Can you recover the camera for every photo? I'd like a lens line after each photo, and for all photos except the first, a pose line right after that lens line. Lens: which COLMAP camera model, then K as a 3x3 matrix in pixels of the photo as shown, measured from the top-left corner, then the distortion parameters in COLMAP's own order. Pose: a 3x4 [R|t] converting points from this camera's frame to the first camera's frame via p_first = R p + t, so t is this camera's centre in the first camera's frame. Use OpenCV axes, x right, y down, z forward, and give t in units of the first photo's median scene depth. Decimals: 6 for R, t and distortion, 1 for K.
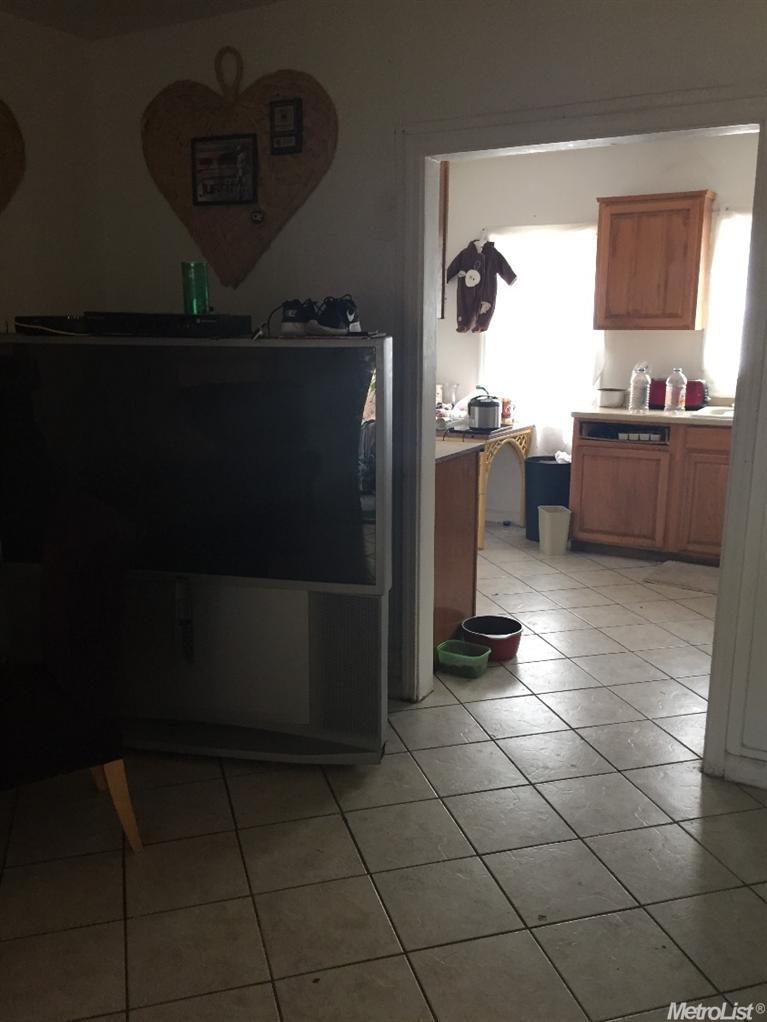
lens RADIAL K [[883.6, 0, 383.5], [0, 883.6, 511.0], [0, 0, 1]] dist [0.085372, -0.119819]
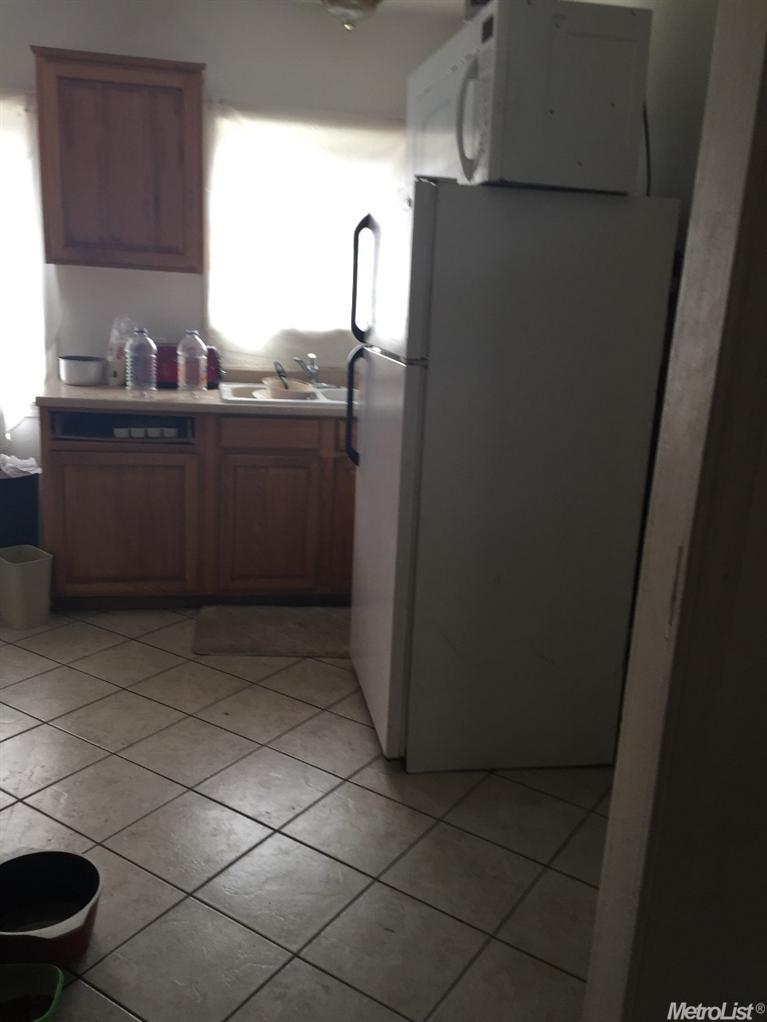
lens RADIAL K [[883.6, 0, 383.5], [0, 883.6, 511.0], [0, 0, 1]] dist [0.085372, -0.119819]
pose [[0.755843, -0.124871, 0.642735, -0.014051], [0.082771, 0.991993, 0.095388, -0.073734], [-0.649500, -0.018899, 0.760126, 0.376254]]
